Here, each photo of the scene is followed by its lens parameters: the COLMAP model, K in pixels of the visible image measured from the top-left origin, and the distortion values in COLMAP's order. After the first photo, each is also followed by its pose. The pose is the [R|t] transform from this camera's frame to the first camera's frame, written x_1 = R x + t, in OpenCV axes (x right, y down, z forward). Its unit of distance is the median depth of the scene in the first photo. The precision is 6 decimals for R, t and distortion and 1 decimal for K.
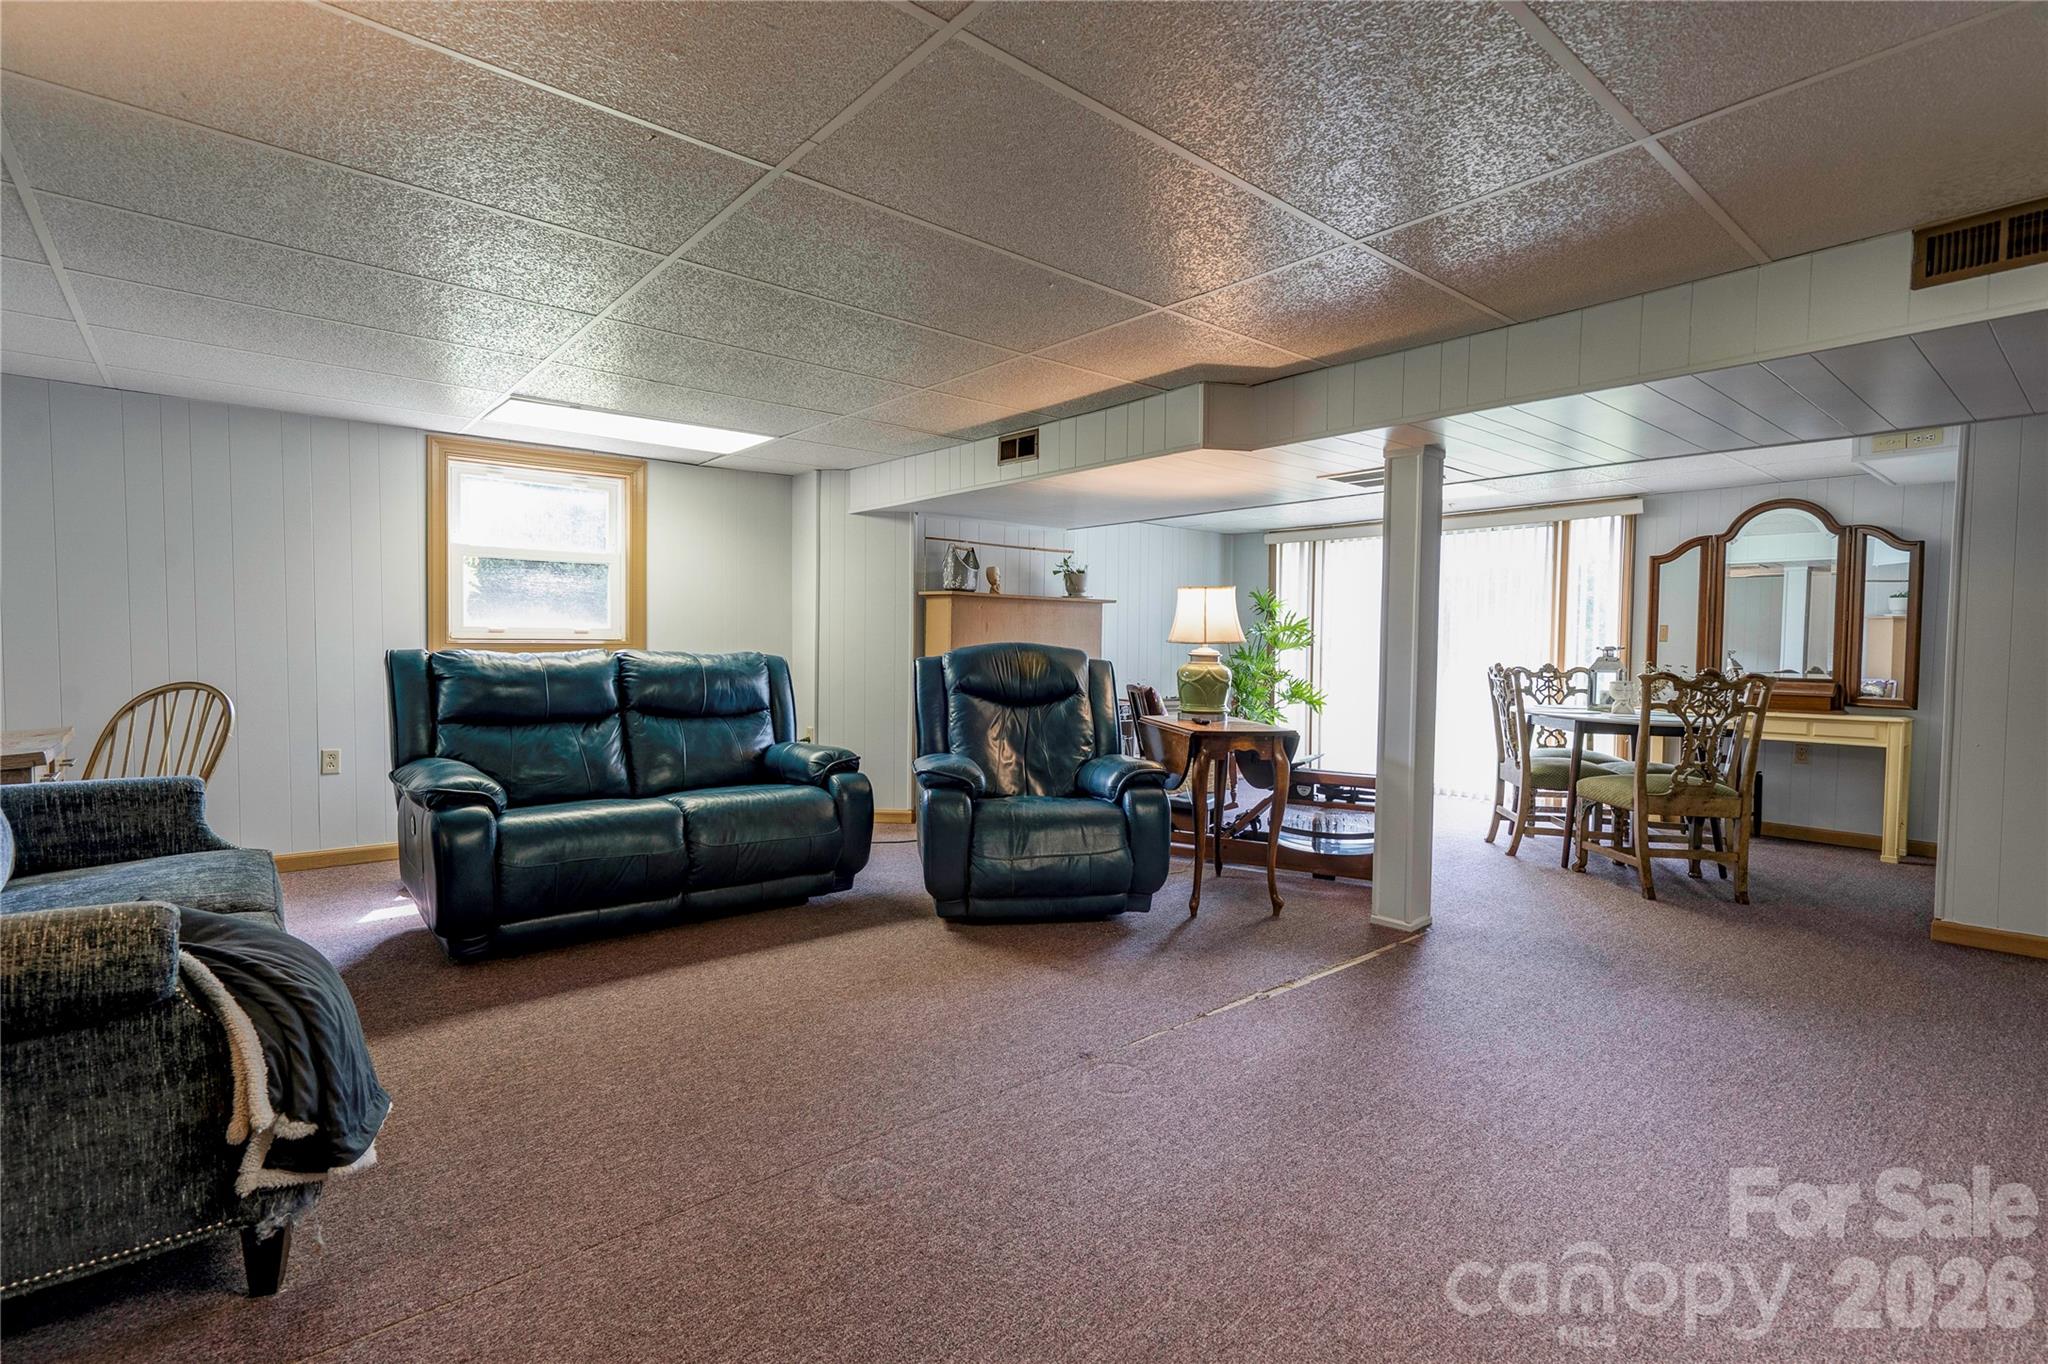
lens RADIAL K [[944.5, 0, 1024.8], [0, 944.5, 679.2], [0, 0, 1]] dist [0.004599, 0.004795]
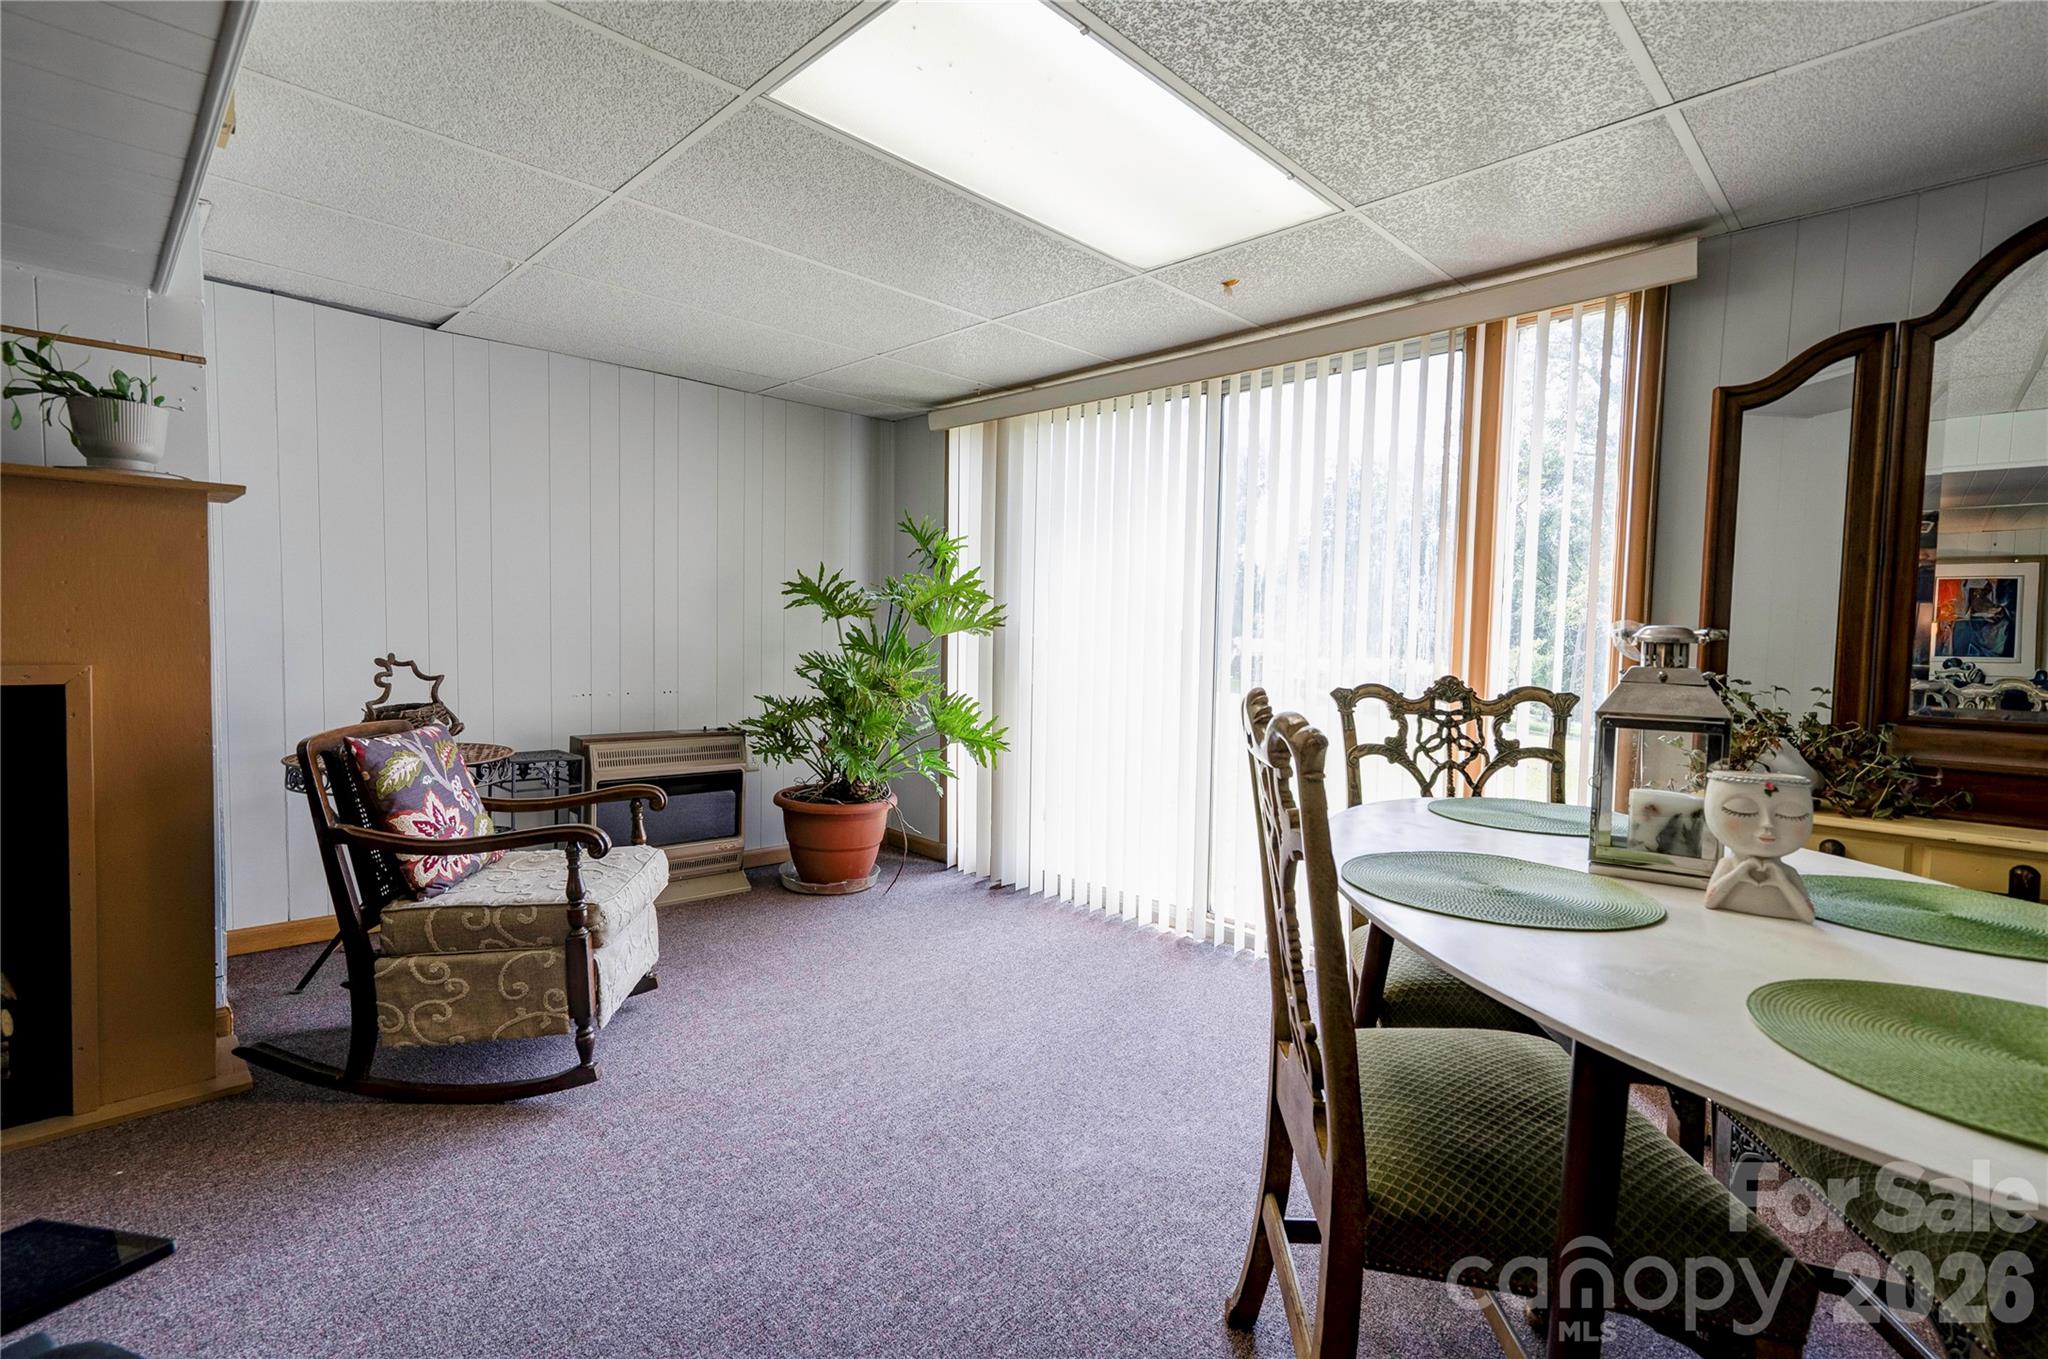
lens RADIAL K [[944.5, 0, 1022.4], [0, 944.5, 680.5], [0, 0, 1]] dist [0.004599, 0.004795]
pose [[0.996308, 0.005832, 0.085647, 0.356131], [-0.007184, 0.999854, 0.015490, -0.019621], [-0.085545, -0.016048, 0.996205, 0.646985]]
